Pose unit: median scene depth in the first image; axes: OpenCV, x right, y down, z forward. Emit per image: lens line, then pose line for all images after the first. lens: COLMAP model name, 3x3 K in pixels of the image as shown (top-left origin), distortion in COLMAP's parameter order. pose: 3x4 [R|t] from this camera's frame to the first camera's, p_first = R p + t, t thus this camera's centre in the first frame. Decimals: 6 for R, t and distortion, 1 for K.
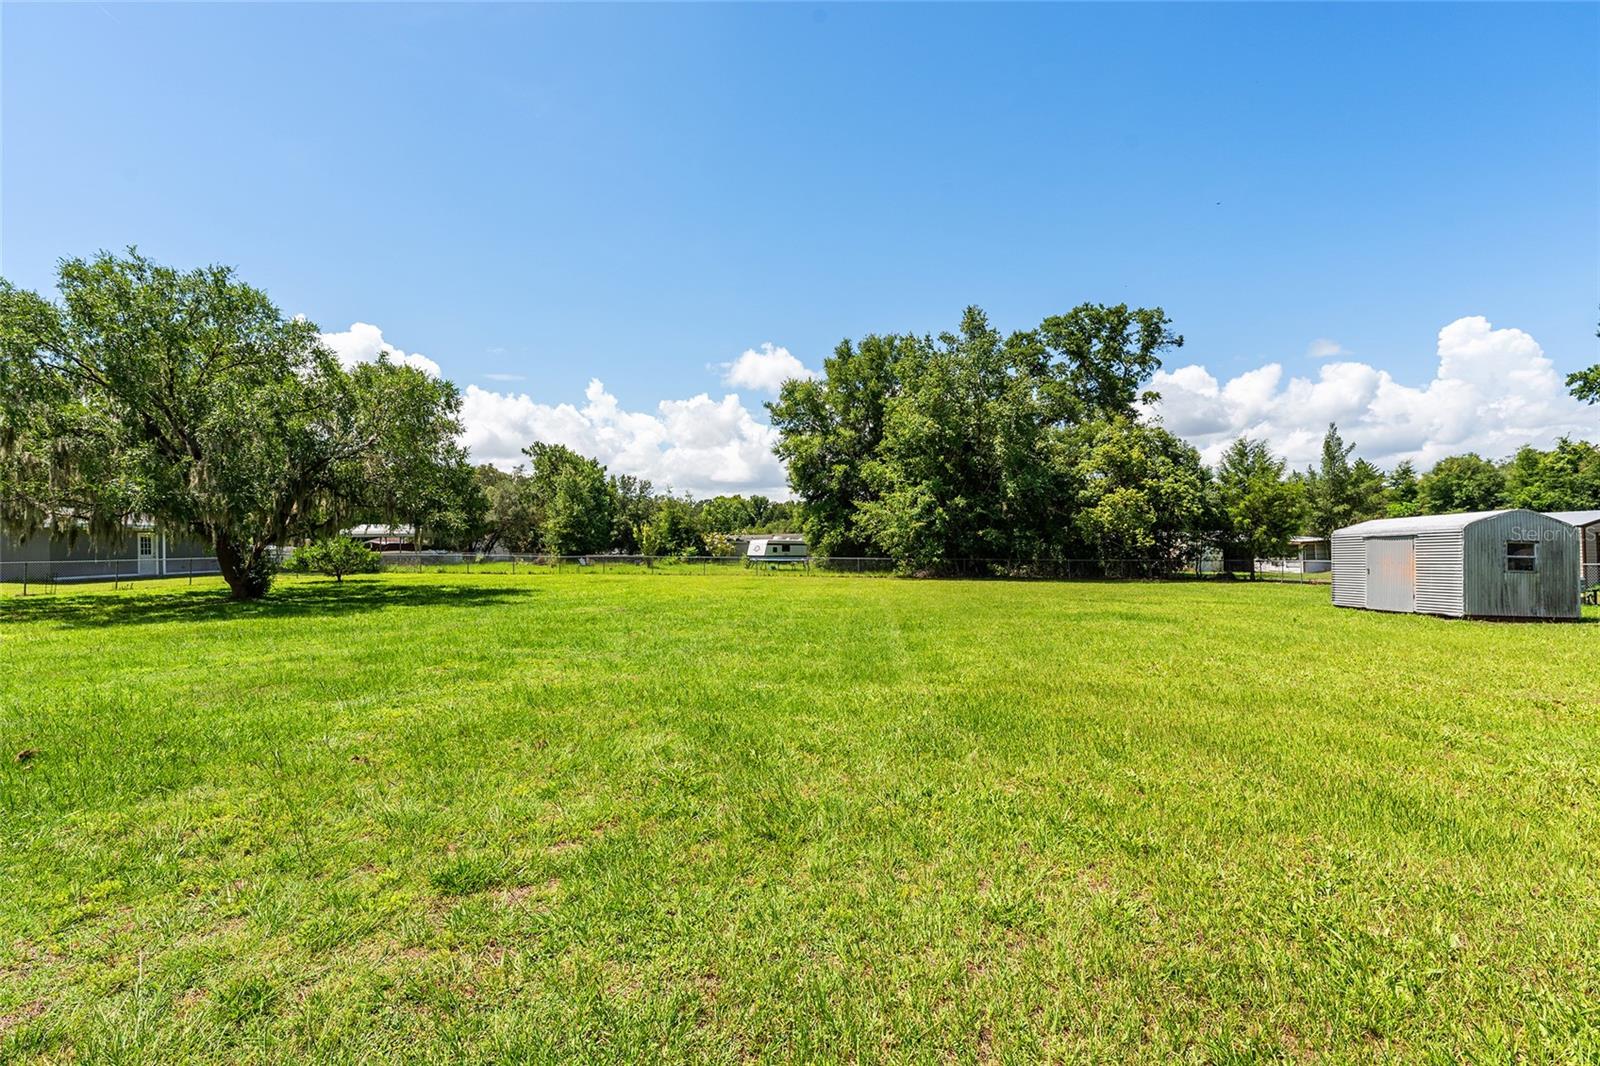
lens RADIAL K [[670.3, 0, 798.7], [0, 670.3, 535.7], [0, 0, 1]] dist [-0.011461, -0.000198]
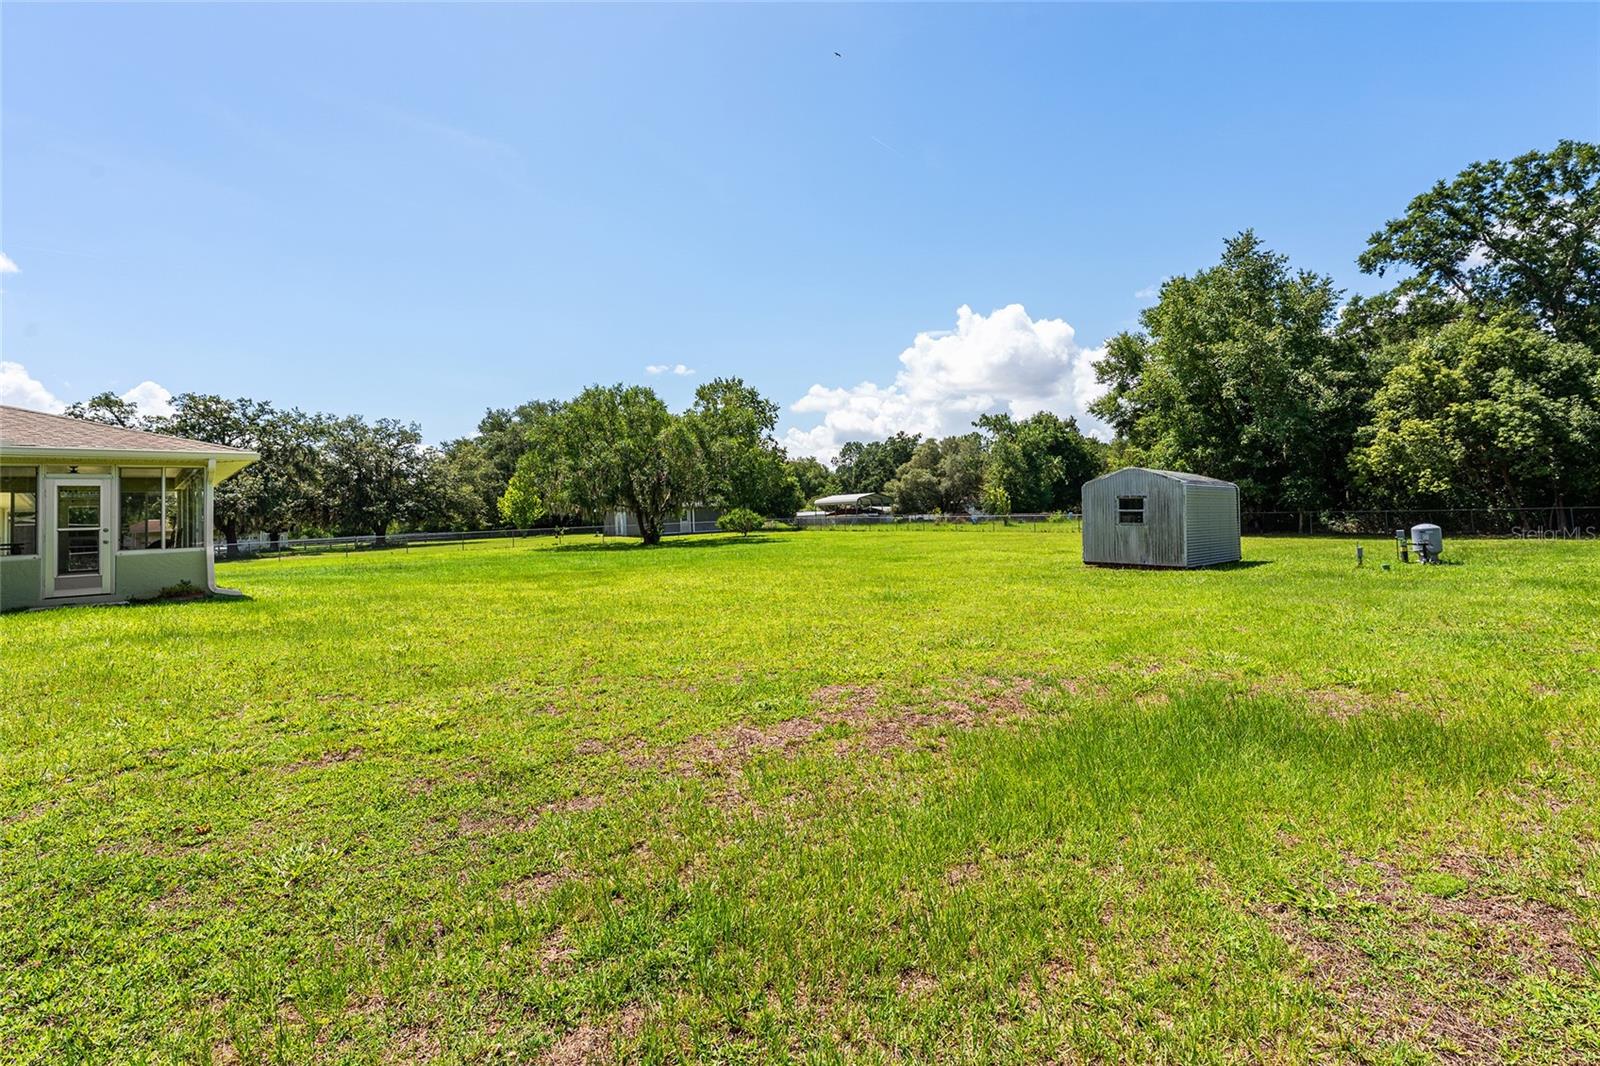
lens RADIAL K [[715.9, 0, 800.0], [0, 715.9, 520.1], [0, 0, 1]] dist [-0.021483, 0.000141]
pose [[0.669954, -0.013820, -0.742274, 1.173104], [0.042586, 0.998896, 0.019838, -0.000256], [0.741180, -0.044901, 0.669803, -0.165027]]
